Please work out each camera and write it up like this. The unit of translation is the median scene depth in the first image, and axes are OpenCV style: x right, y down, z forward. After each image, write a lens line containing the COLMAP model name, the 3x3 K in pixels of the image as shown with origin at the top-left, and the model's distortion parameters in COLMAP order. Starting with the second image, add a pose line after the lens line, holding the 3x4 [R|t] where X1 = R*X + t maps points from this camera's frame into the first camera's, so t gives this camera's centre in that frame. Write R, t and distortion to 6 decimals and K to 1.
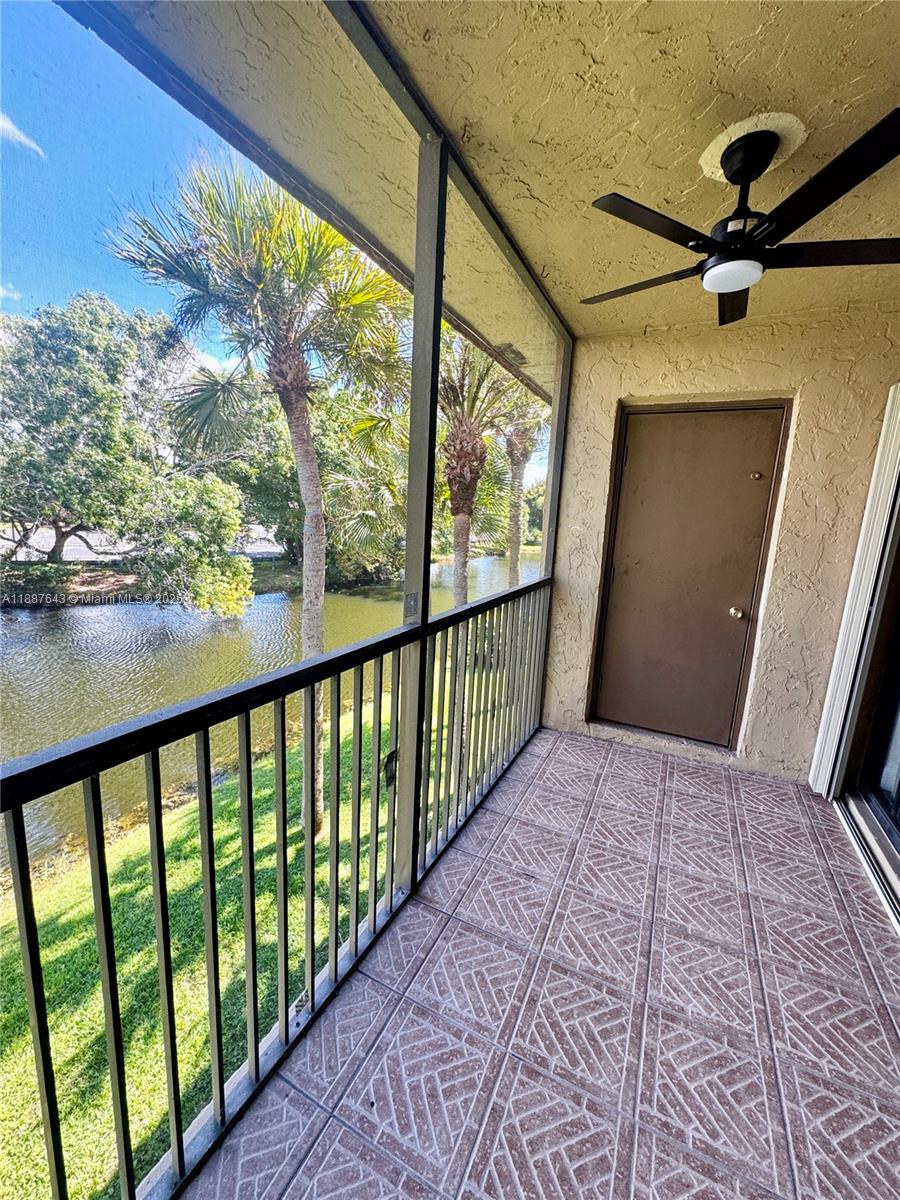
lens RADIAL K [[479.9, 0, 451.1], [0, 479.9, 601.7], [0, 0, 1]] dist [0.000286, 0.000111]
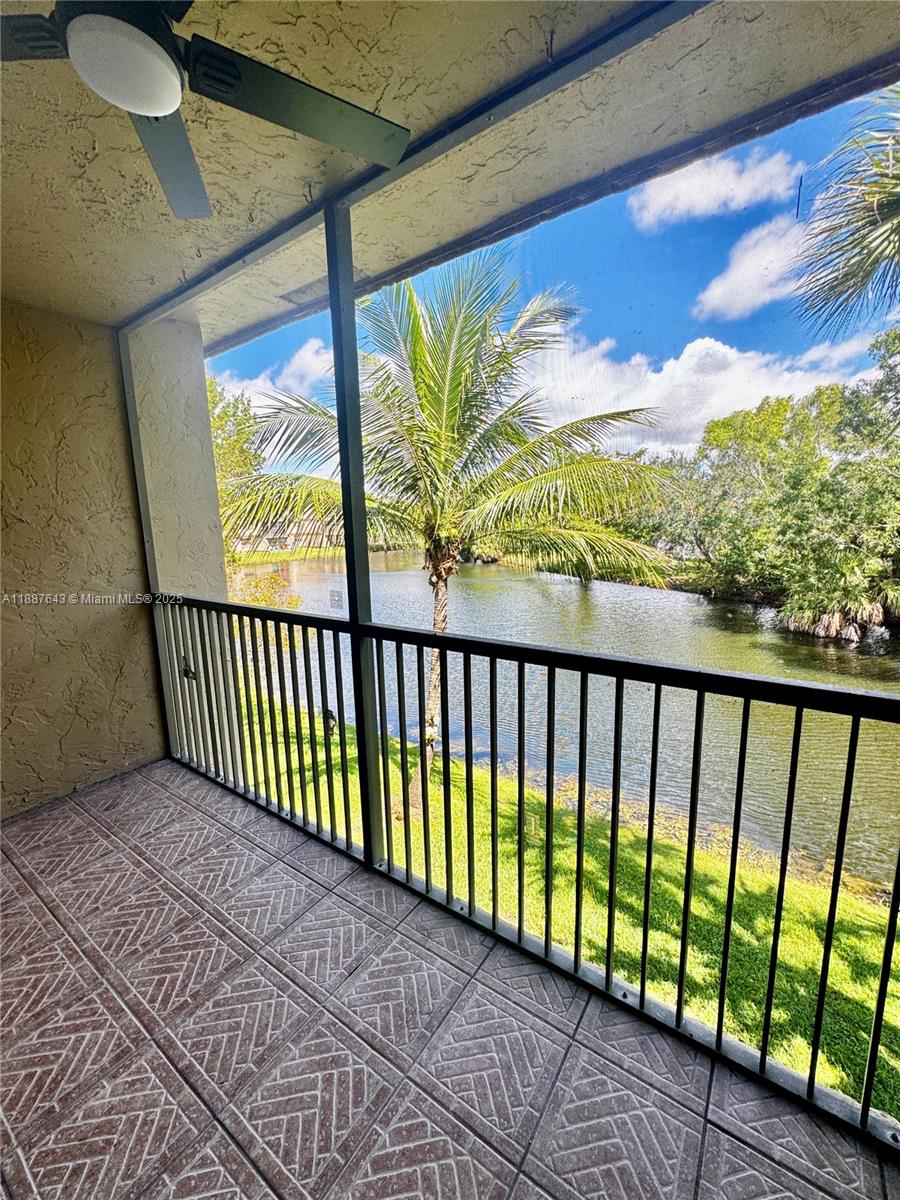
lens RADIAL K [[479.9, 0, 451.4], [0, 479.9, 601.7], [0, 0, 1]] dist [0.000286, 0.000111]
pose [[-0.150106, 0.118799, -0.981507, 1.145482], [-0.163085, 0.976180, 0.143095, -0.228223], [0.975126, 0.181549, -0.127156, 1.548889]]
